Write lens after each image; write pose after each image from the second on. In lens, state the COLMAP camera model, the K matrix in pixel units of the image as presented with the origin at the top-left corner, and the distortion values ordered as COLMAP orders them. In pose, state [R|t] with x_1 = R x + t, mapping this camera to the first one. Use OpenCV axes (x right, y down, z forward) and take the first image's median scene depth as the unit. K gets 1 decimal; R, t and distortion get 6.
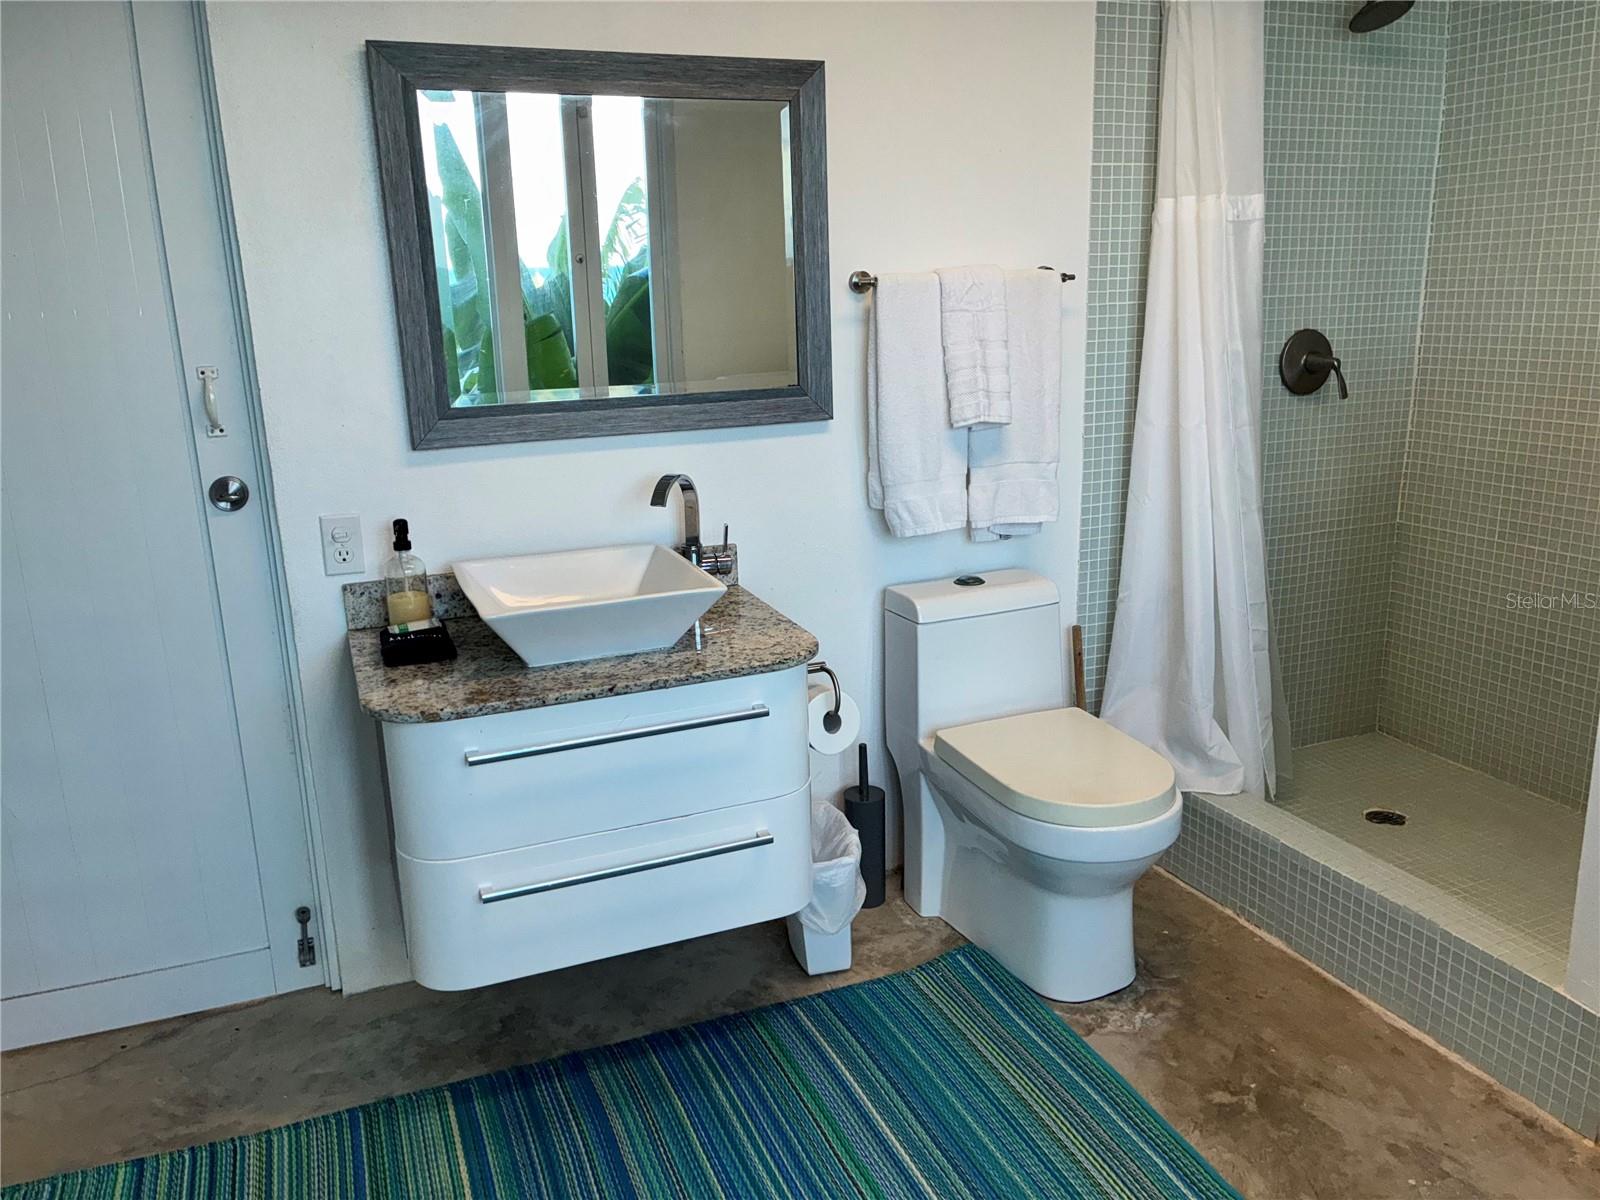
lens RADIAL K [[1216.0, 0, 835.3], [0, 1216.0, 594.7], [0, 0, 1]] dist [0.057827, -0.077344]
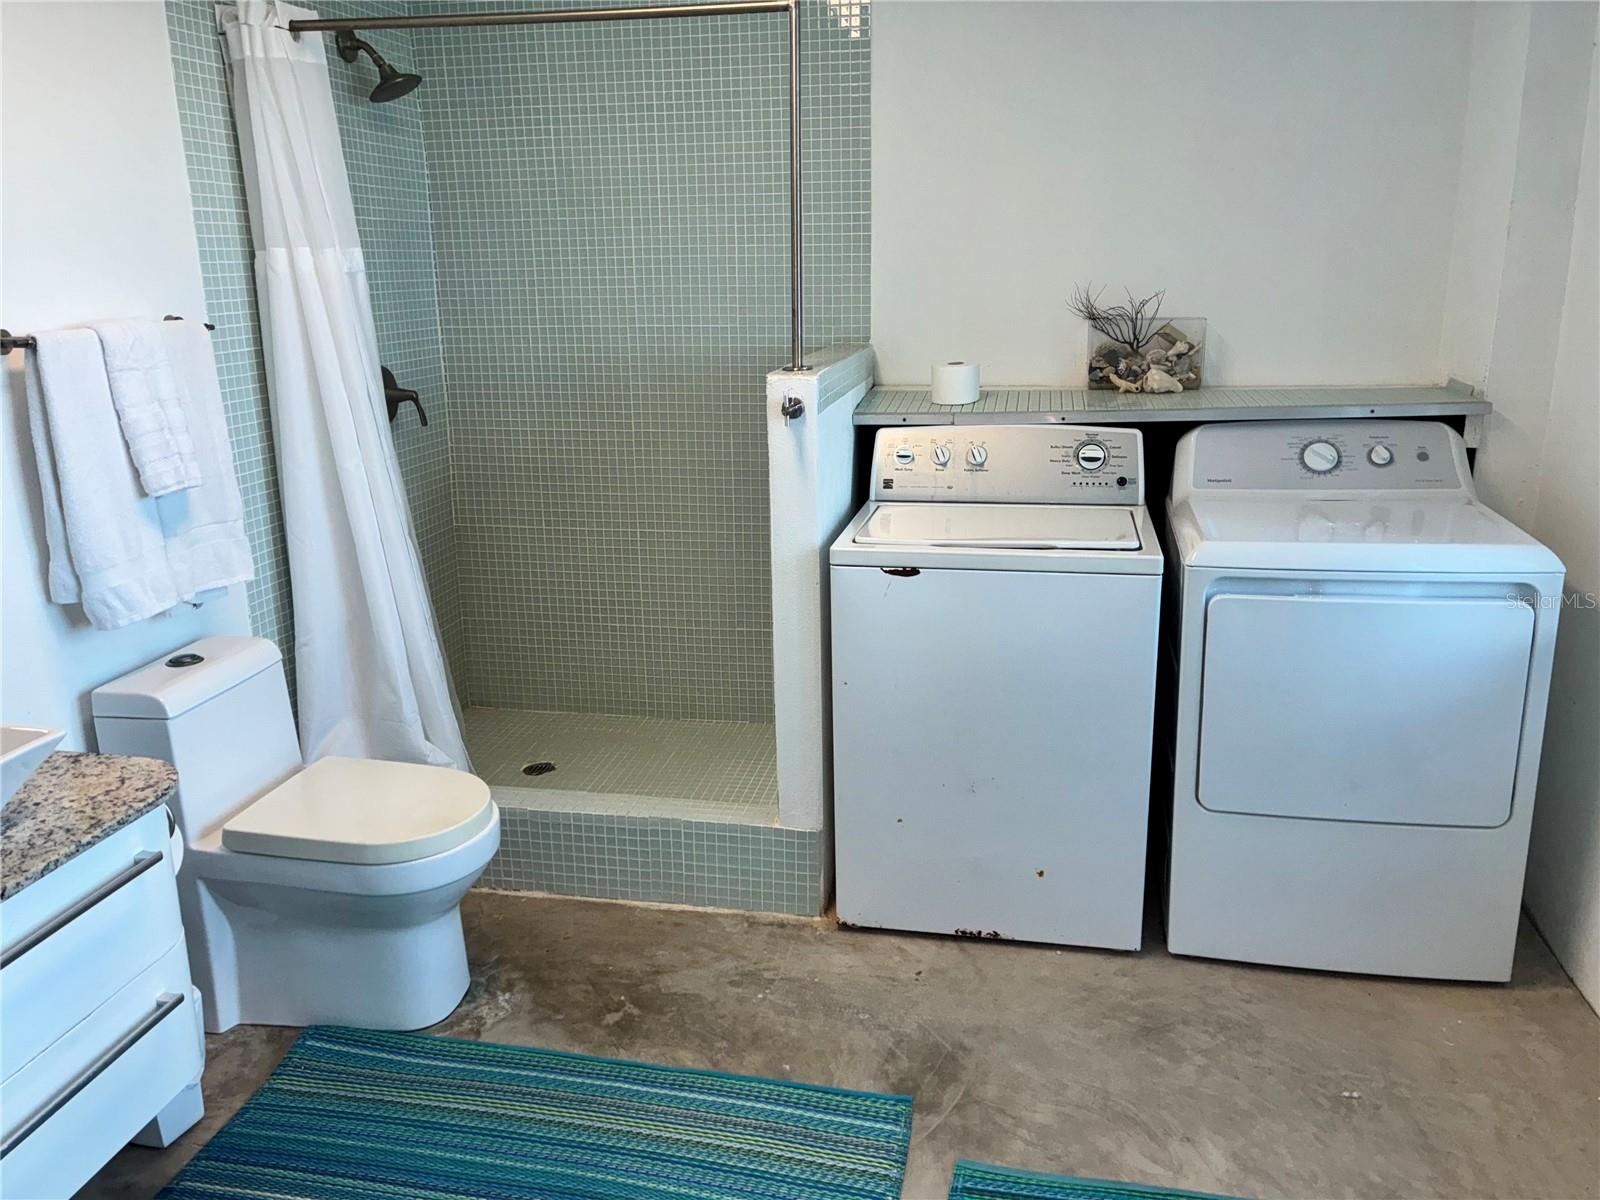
lens RADIAL K [[1204.8, 0, 819.1], [0, 1204.8, 578.5], [0, 0, 1]] dist [0.033628, -0.024904]
pose [[0.552955, -0.192250, 0.810729, -0.390259], [0.197342, 0.975550, 0.096738, -0.072496], [-0.809504, 0.106499, 0.577374, 0.095283]]
